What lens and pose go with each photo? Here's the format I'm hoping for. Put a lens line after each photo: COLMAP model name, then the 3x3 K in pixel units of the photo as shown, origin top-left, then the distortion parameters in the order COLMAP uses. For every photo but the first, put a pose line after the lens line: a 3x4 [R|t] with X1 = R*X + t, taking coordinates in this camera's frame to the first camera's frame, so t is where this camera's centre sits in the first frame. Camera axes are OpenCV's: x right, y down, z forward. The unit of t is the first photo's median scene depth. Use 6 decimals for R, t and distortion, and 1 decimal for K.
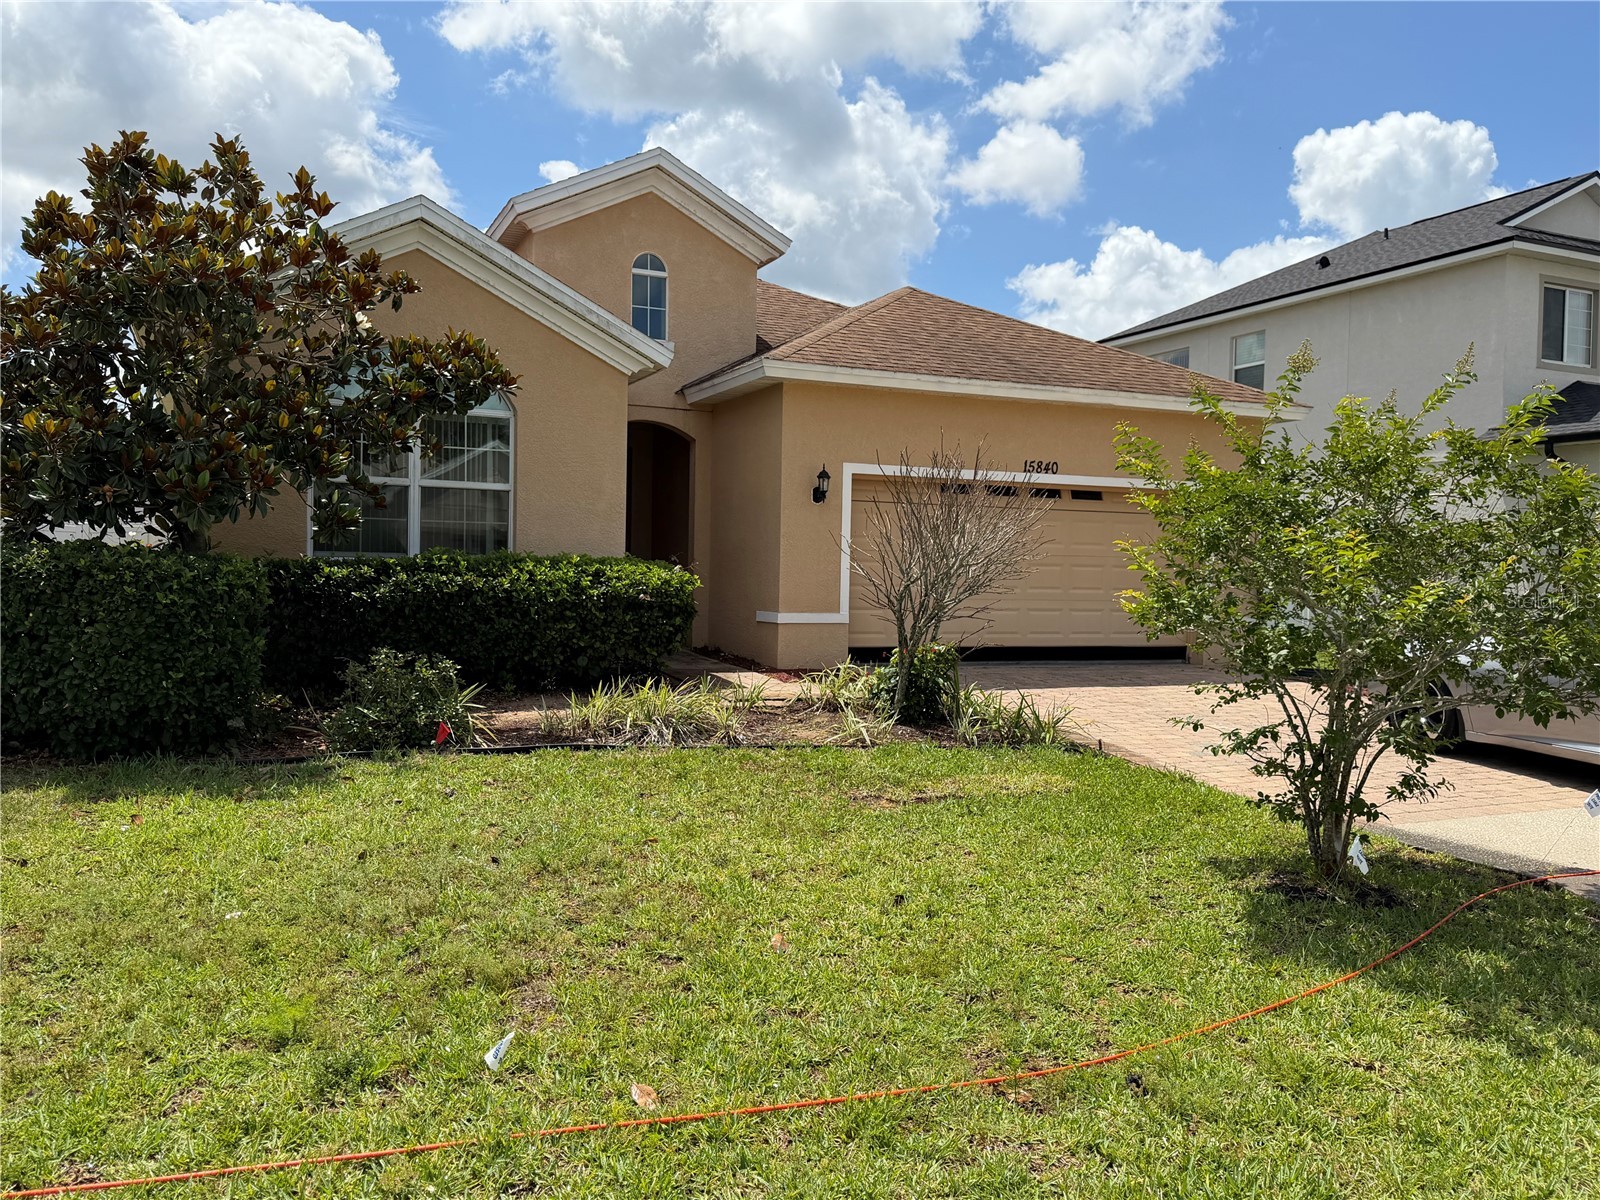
lens RADIAL K [[1266.1, 0, 799.0], [0, 1266.1, 600.1], [0, 0, 1]] dist [0.054141, 0.001022]
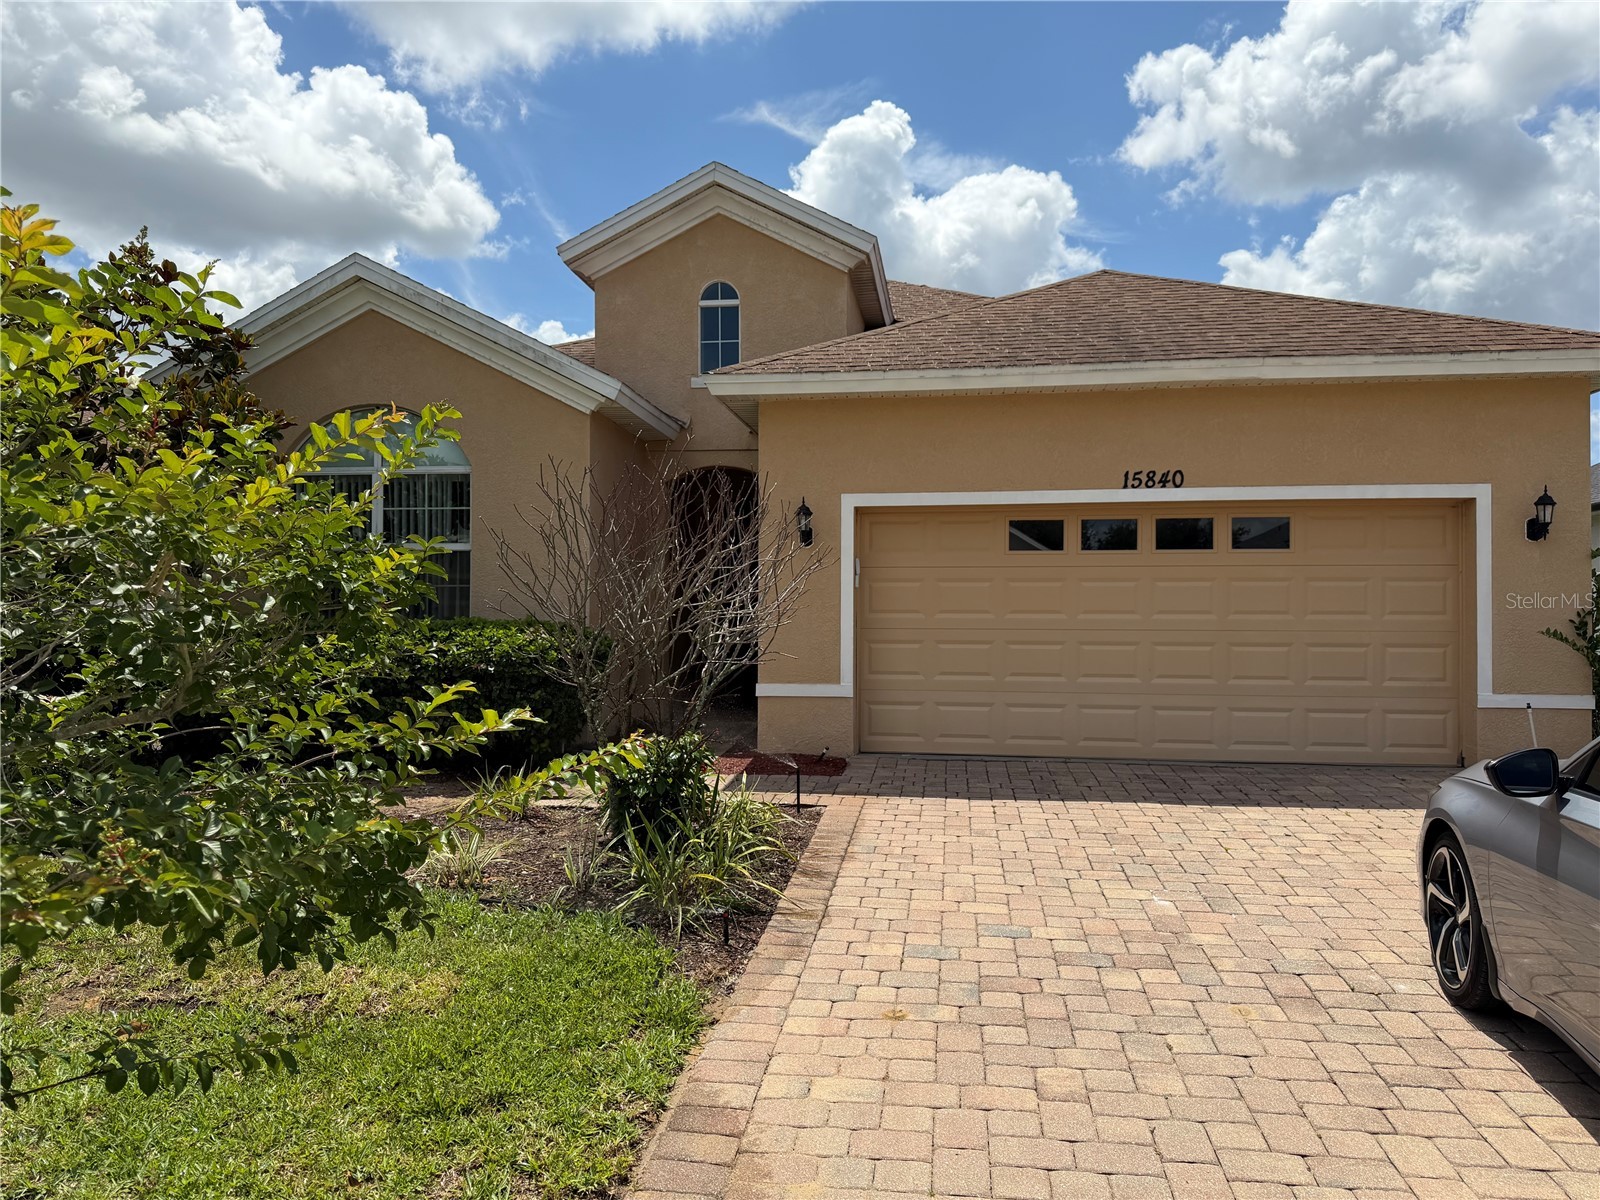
lens RADIAL K [[1134.9, 0, 800.7], [0, 1134.9, 604.6], [0, 0, 1]] dist [0.048357, -0.029943]
pose [[0.853384, -0.028141, -0.520522, 0.351815], [0.005818, 0.998994, -0.044470, -0.007260], [0.521250, 0.034921, 0.852689, 0.354570]]
